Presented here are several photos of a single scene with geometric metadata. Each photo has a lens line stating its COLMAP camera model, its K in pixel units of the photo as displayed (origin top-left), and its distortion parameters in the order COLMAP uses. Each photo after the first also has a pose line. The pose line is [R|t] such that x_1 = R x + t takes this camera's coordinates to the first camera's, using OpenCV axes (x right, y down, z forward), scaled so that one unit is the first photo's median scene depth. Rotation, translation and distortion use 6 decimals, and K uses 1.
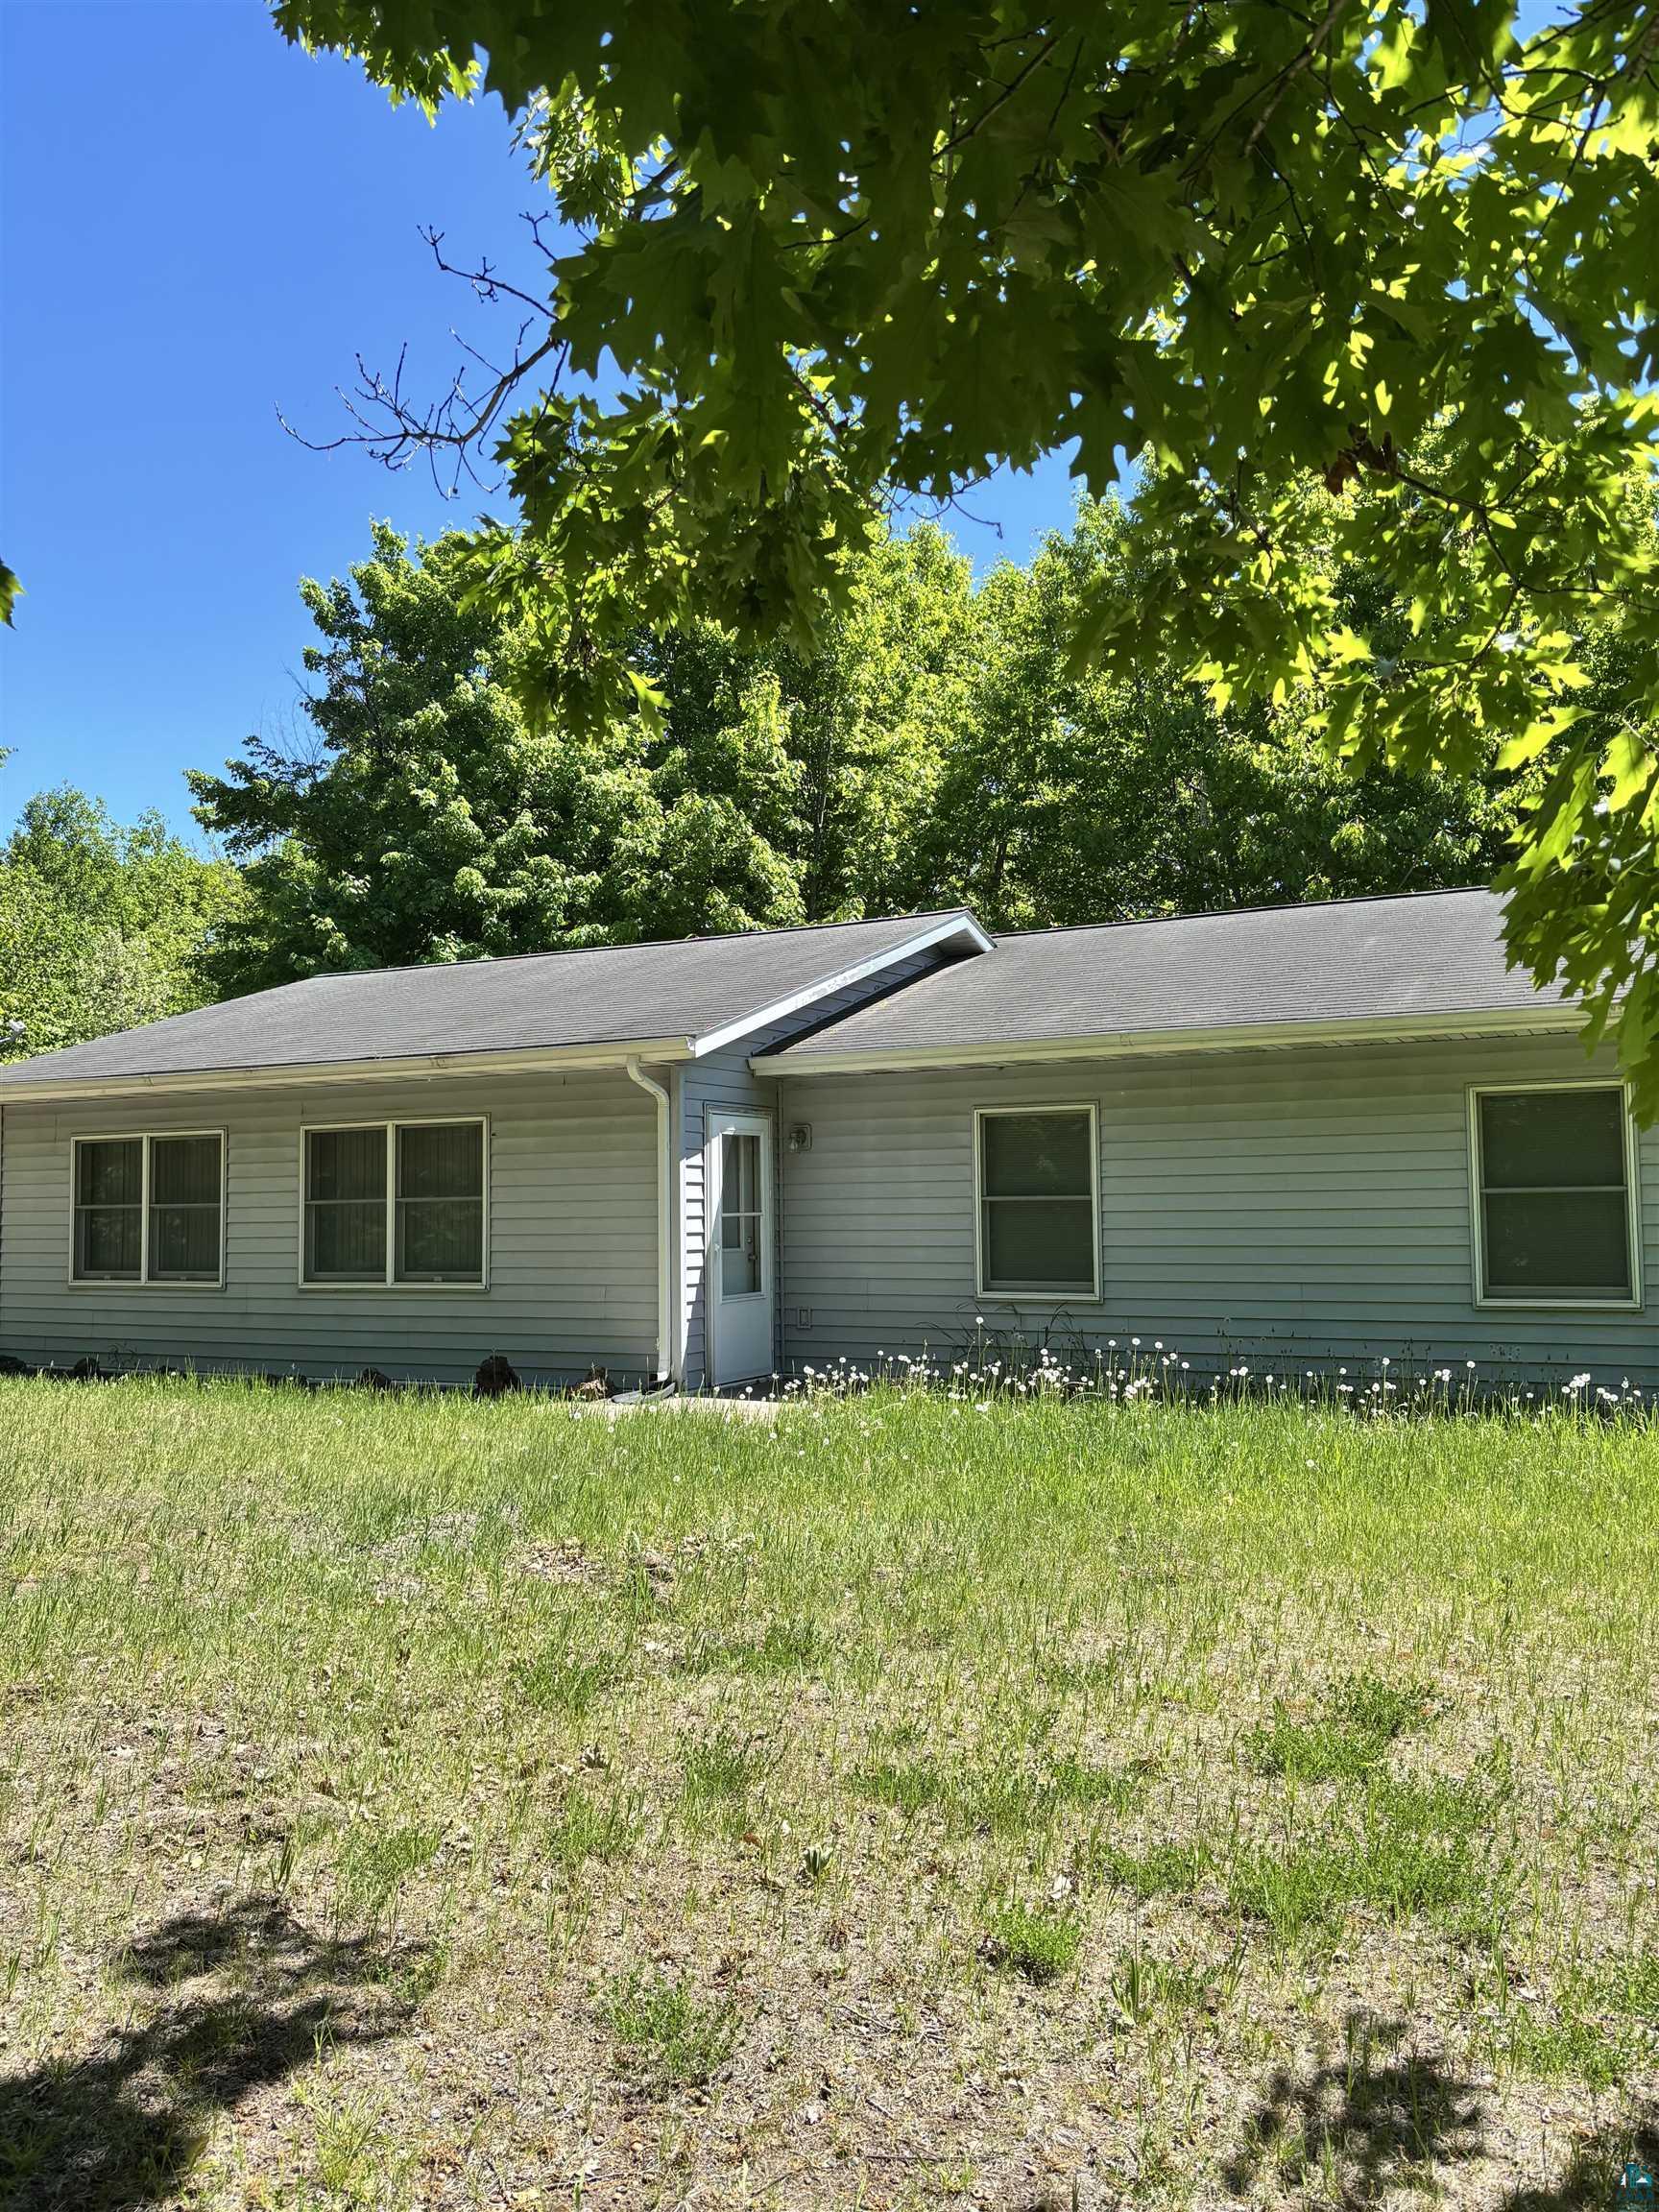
lens RADIAL K [[1657.1, 0, 829.5], [0, 1657.1, 1106.0], [0, 0, 1]] dist [-0.002407, -0.000414]
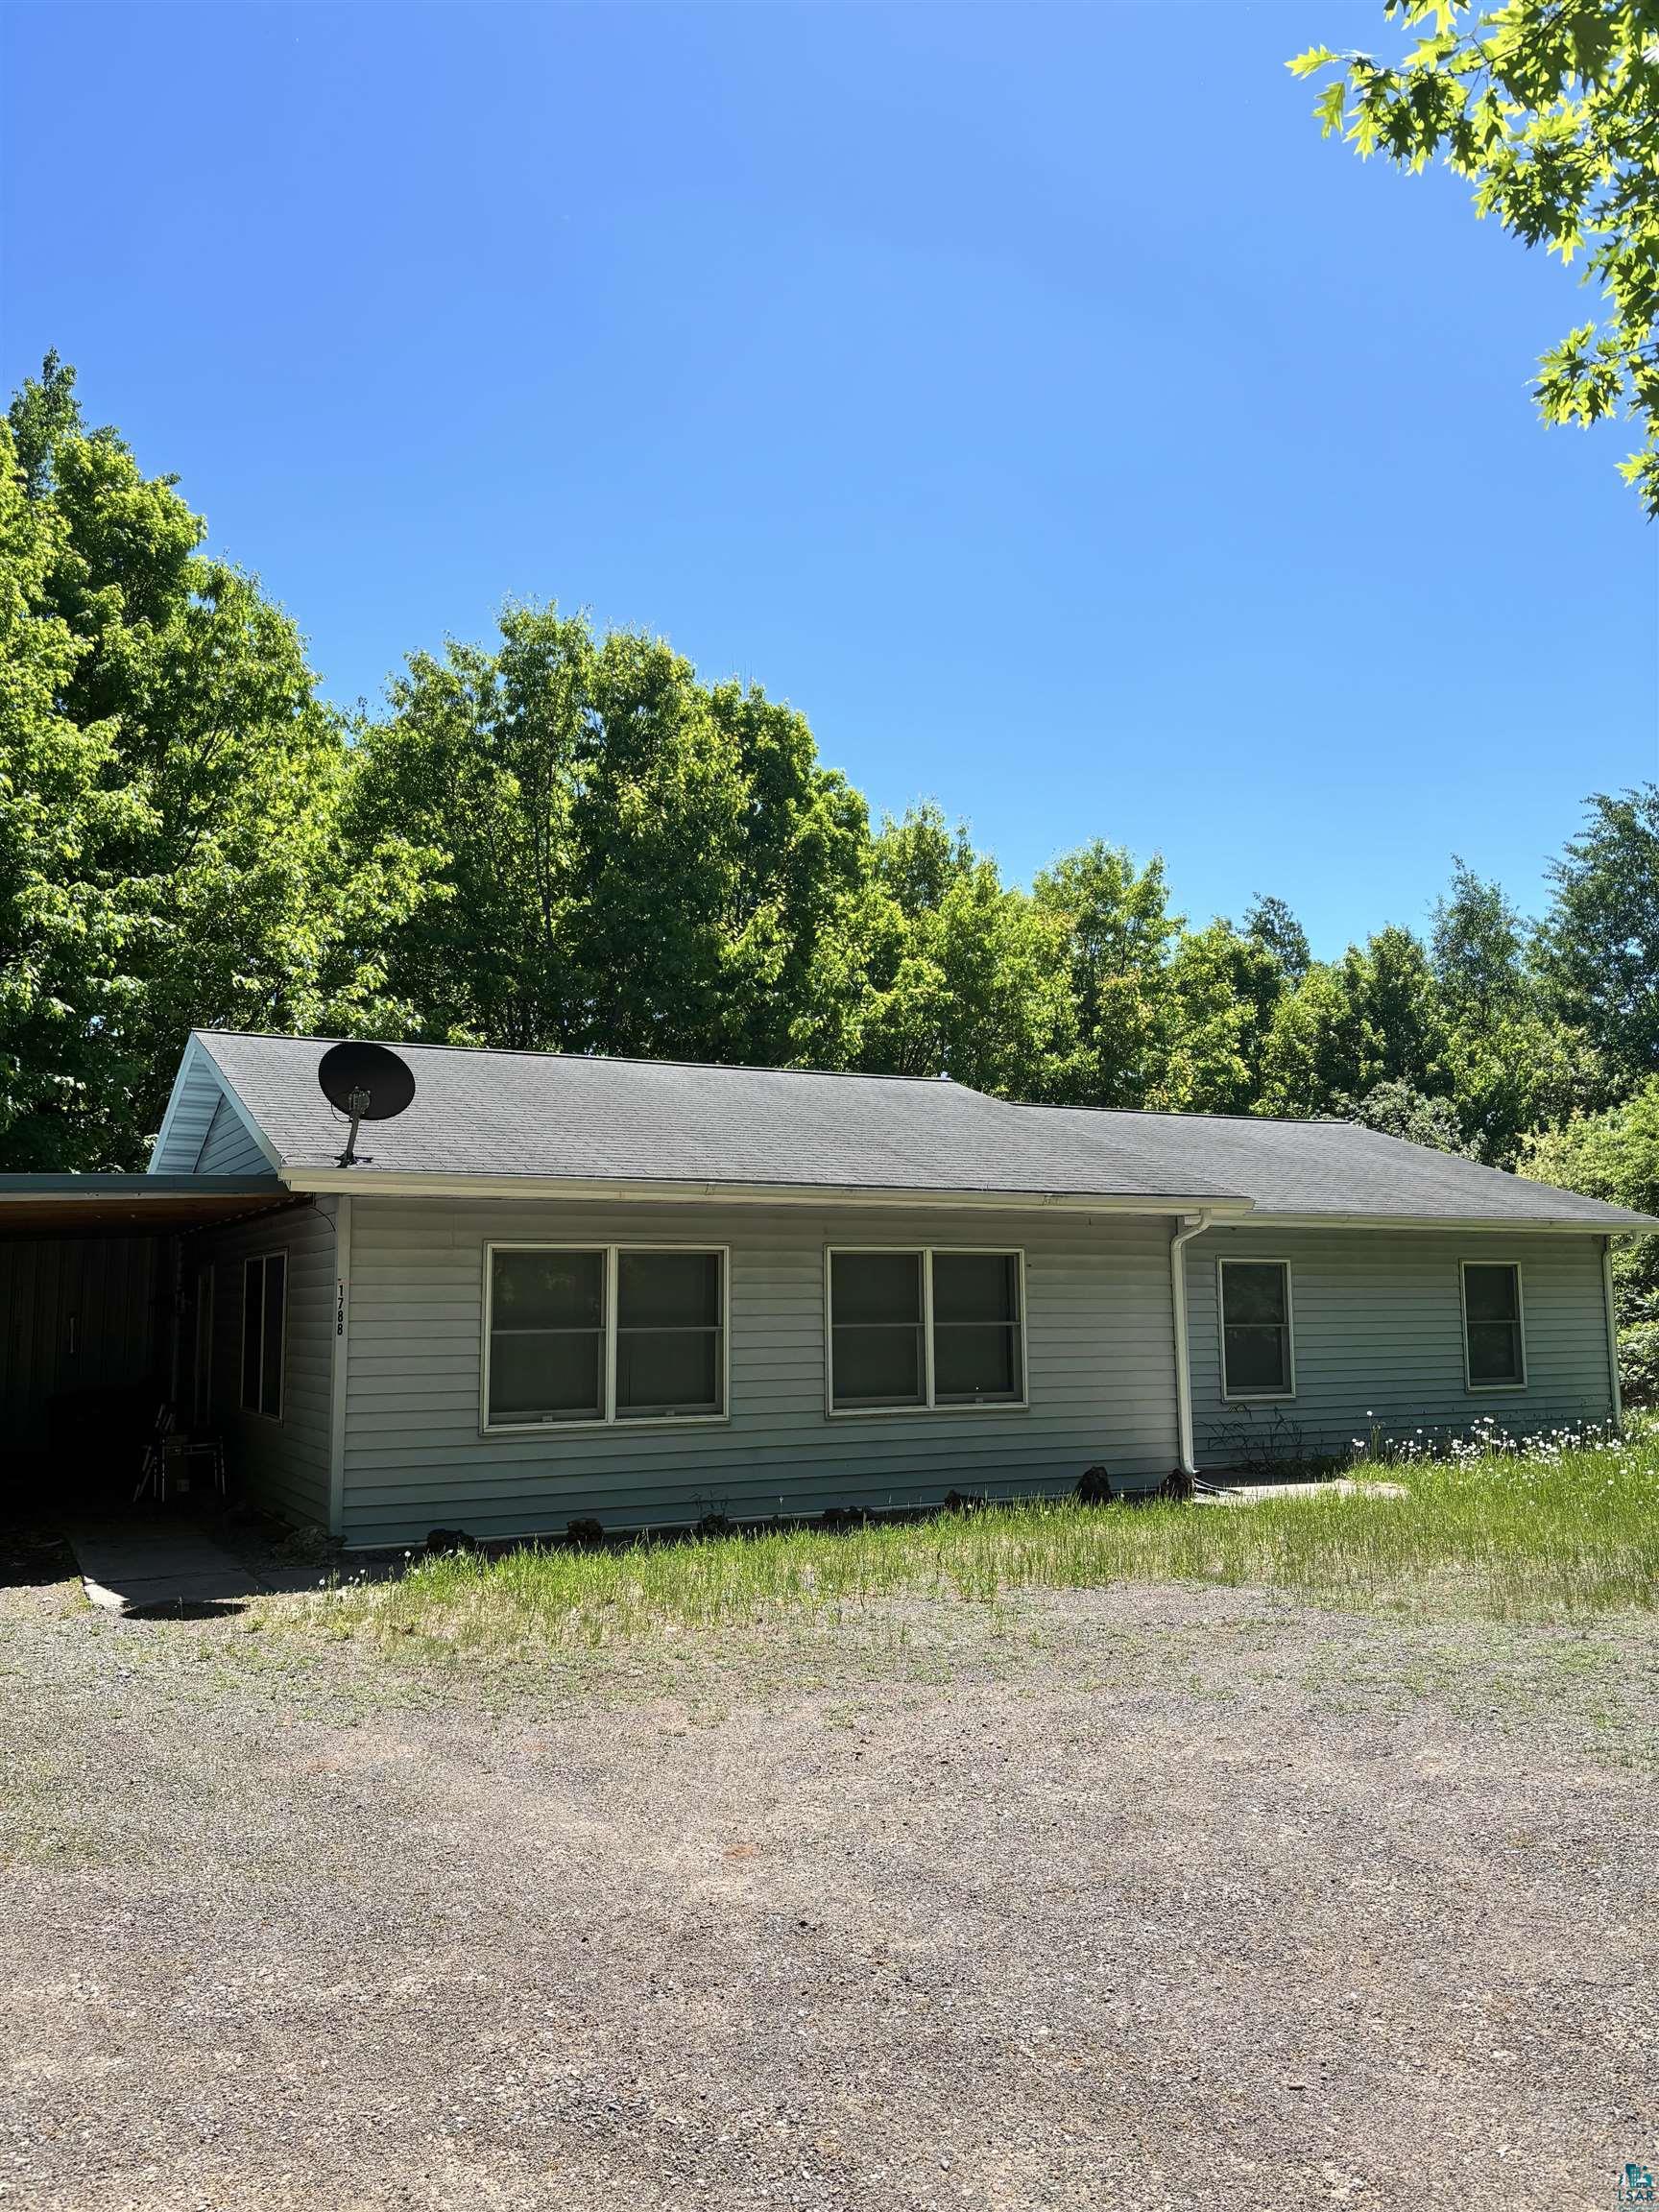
lens RADIAL K [[1657.1, 0, 829.5], [0, 1657.1, 1106.0], [0, 0, 1]] dist [-0.002407, -0.000414]
pose [[0.582536, 0.112651, 0.804961, -1.163182], [-0.043936, 0.993265, -0.107208, 0.035639], [-0.811617, 0.027086, 0.583562, 0.456291]]
